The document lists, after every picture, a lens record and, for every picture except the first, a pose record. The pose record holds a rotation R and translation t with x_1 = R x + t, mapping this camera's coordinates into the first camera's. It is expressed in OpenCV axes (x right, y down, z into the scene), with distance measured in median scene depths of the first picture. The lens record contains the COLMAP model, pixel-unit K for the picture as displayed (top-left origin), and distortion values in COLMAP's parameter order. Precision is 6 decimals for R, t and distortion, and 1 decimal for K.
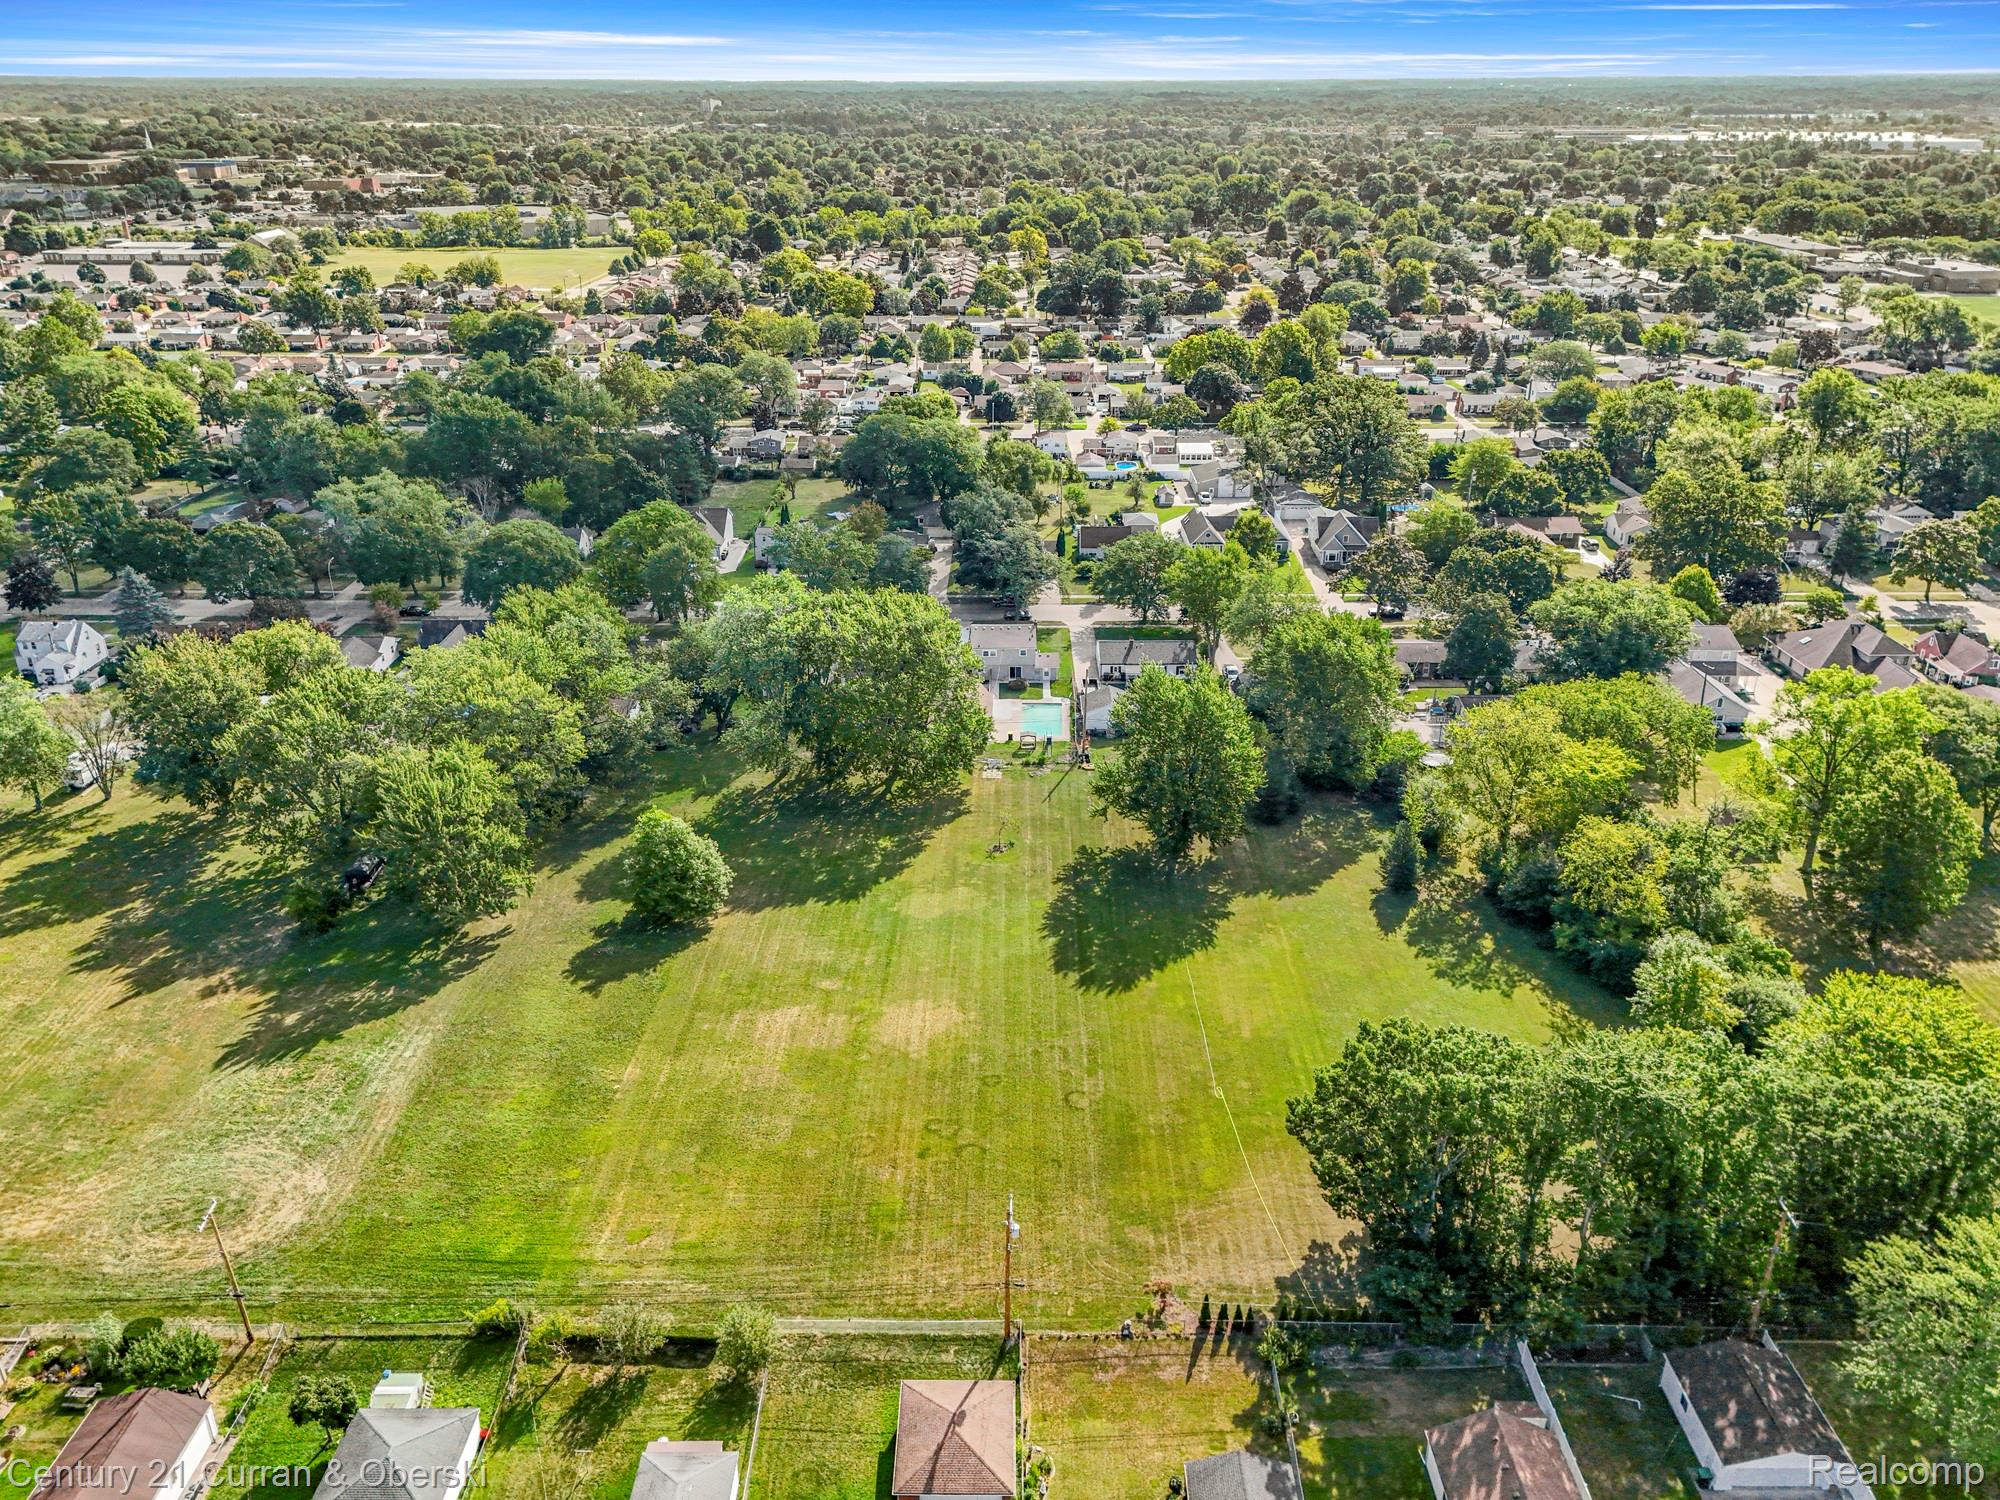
lens RADIAL K [[1452.6, 0, 990.5], [0, 1452.6, 758.7], [0, 0, 1]] dist [0.058124, -0.040796]
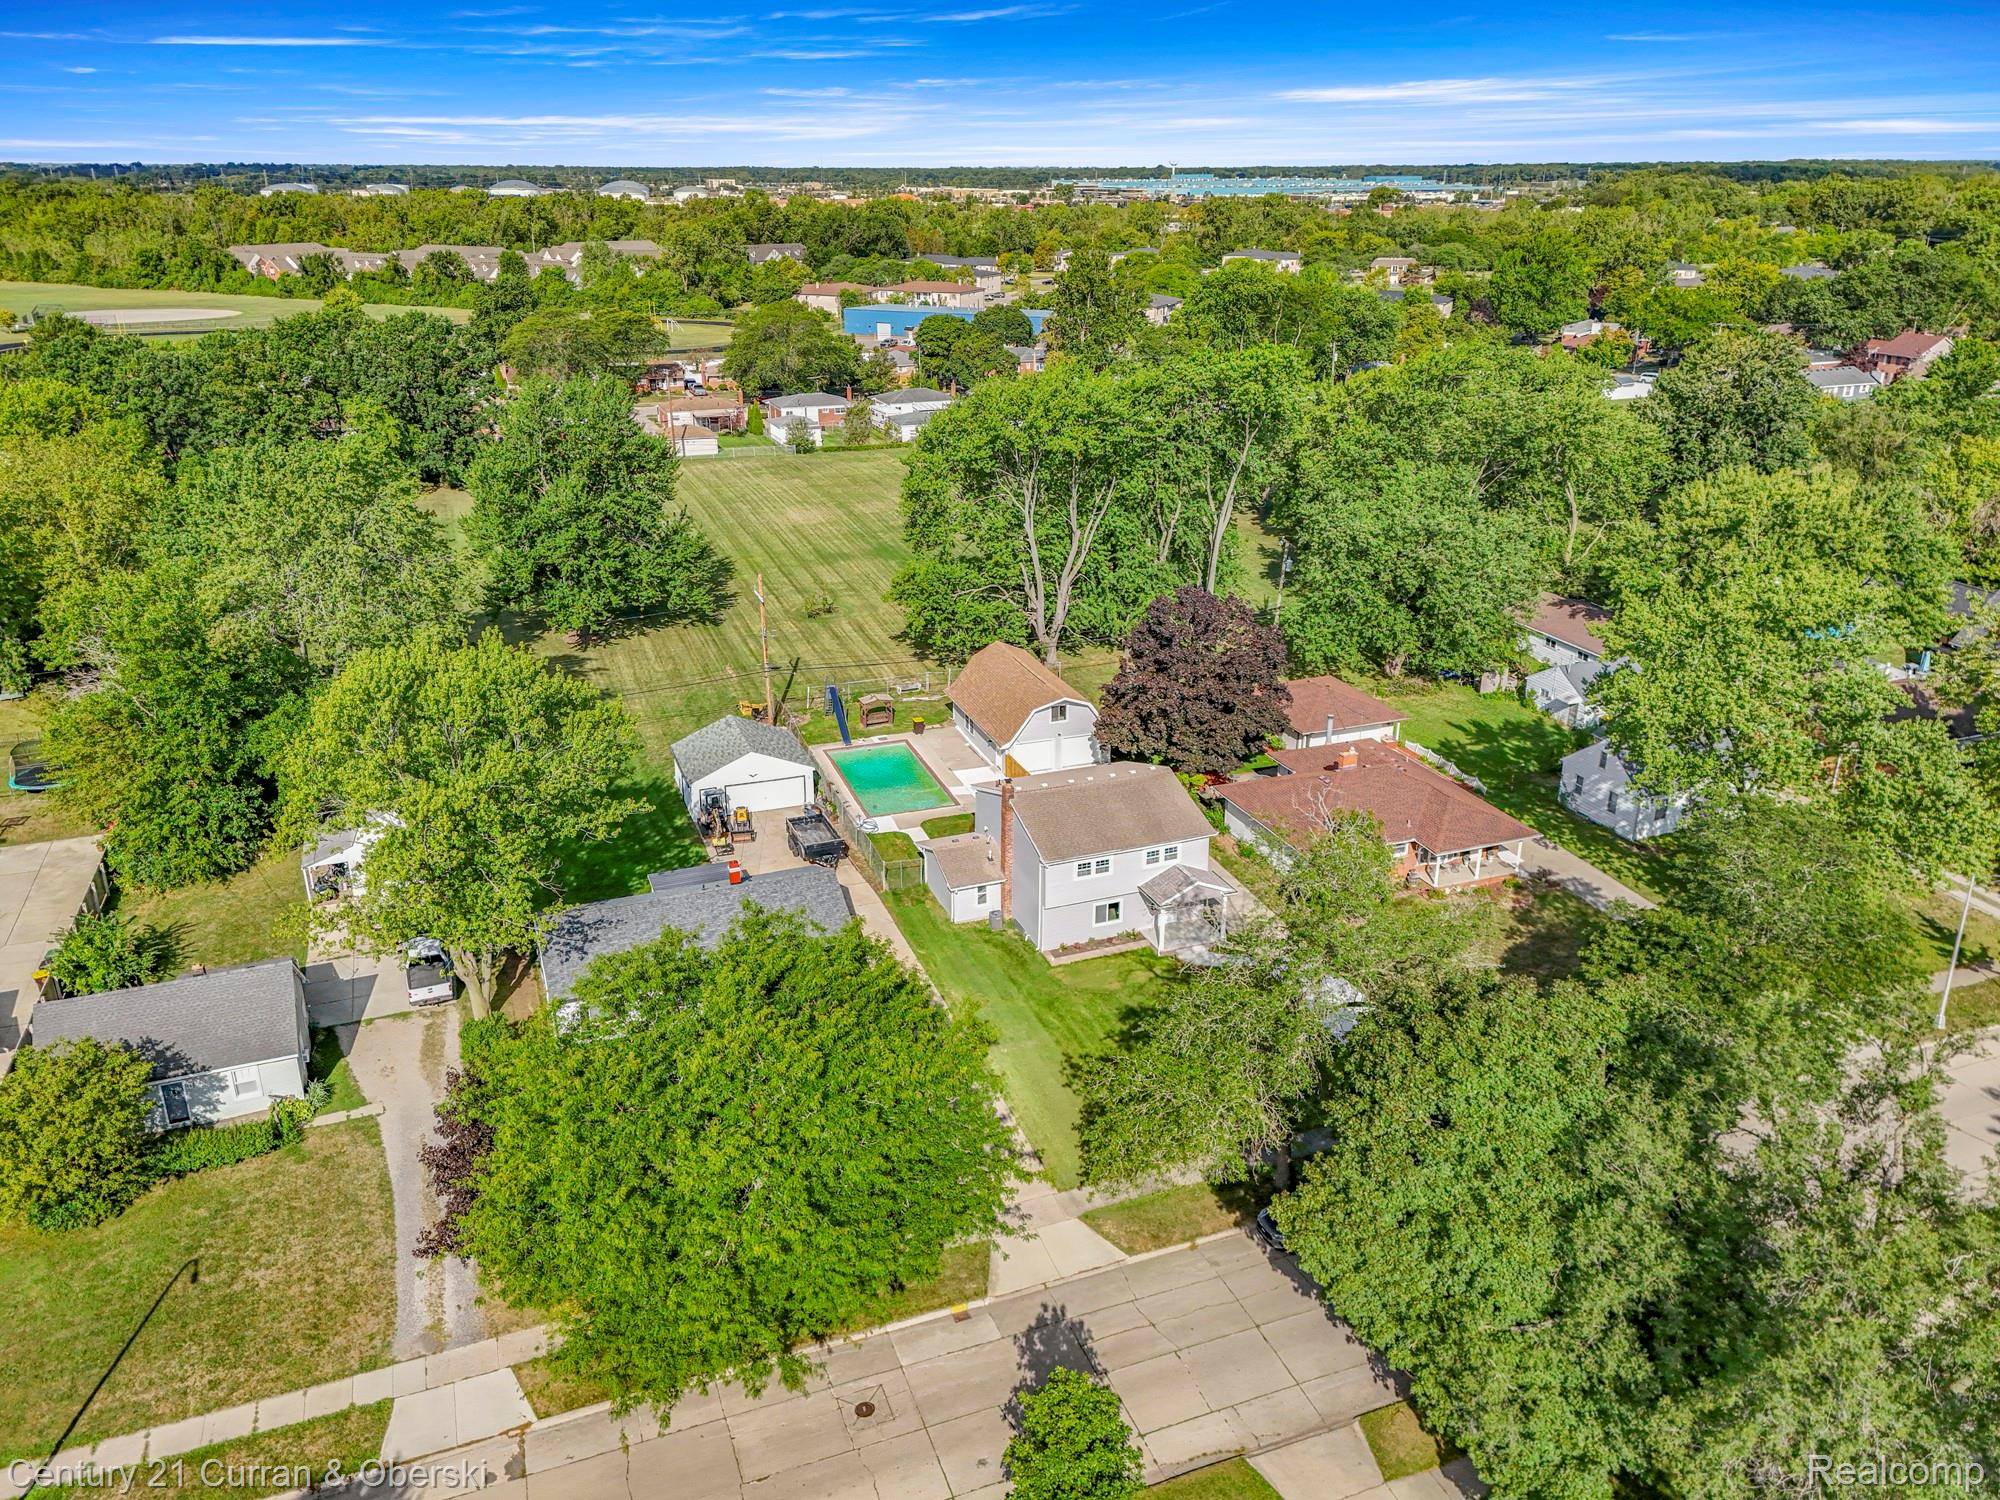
lens RADIAL K [[1452.6, 0, 1002.2], [0, 1452.6, 743.8], [0, 0, 1]] dist [0.058124, -0.040796]
pose [[-0.929978, 0.133082, -0.342681, 0.139522], [-0.162790, 0.686708, 0.708471, -0.322398], [0.329607, 0.714648, -0.616959, 1.117911]]
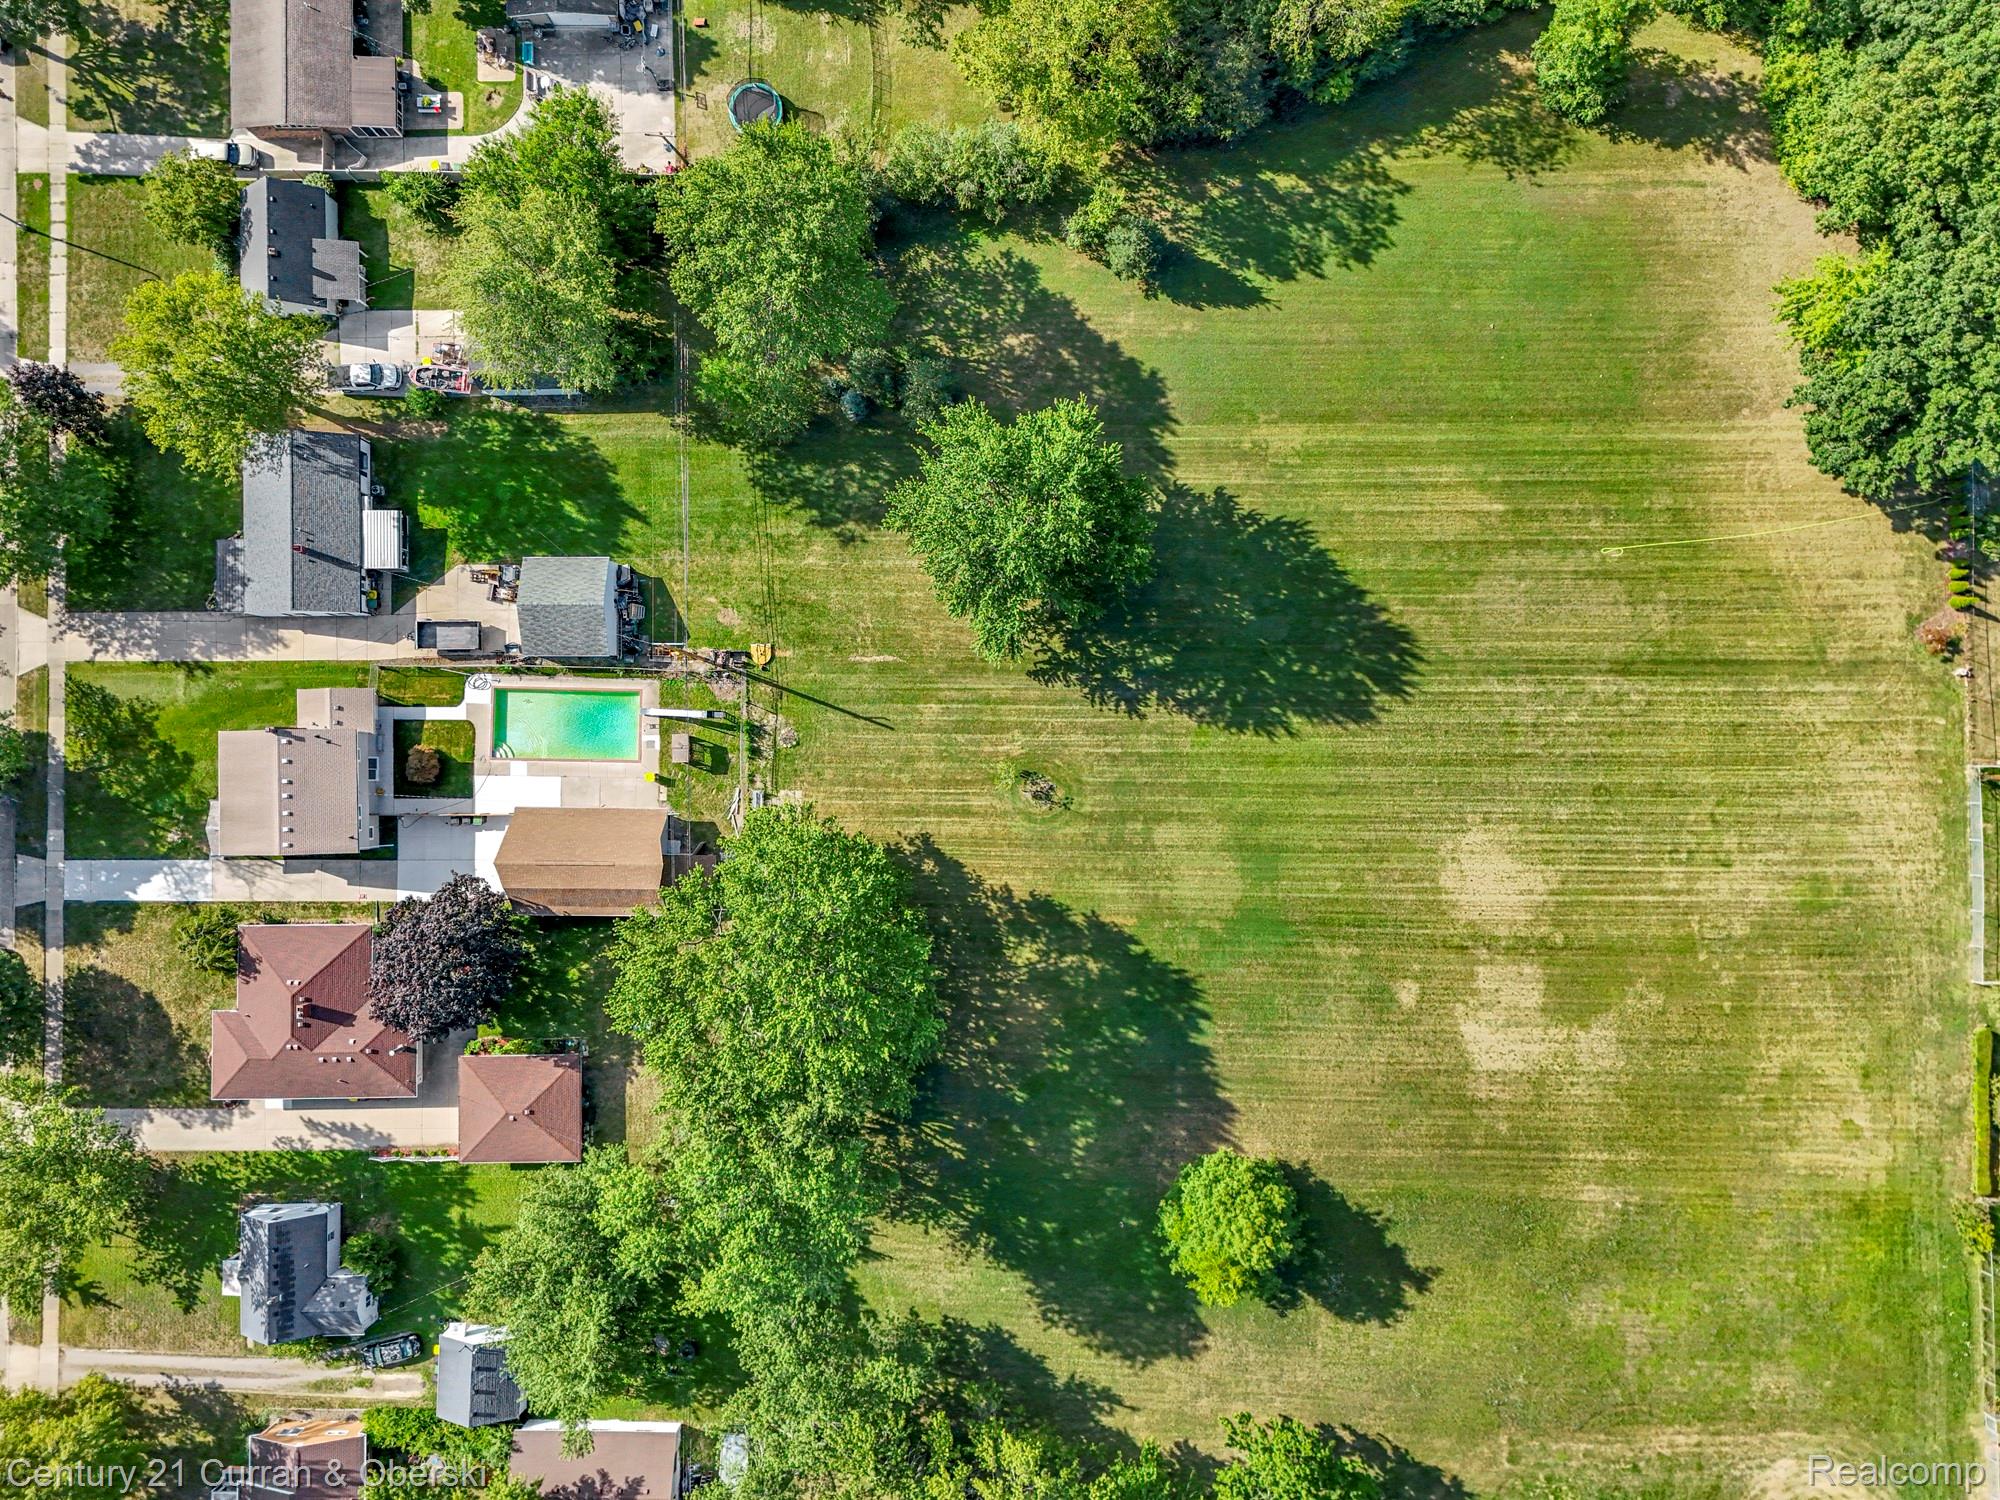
lens RADIAL K [[1452.6, 0, 1006.3], [0, 1452.6, 751.9], [0, 0, 1]] dist [0.058124, -0.040796]
pose [[-0.014386, -0.999707, 0.019488, 0.008367], [0.440564, 0.011159, 0.897652, -0.413252], [-0.897606, 0.021499, 0.440274, 0.496564]]
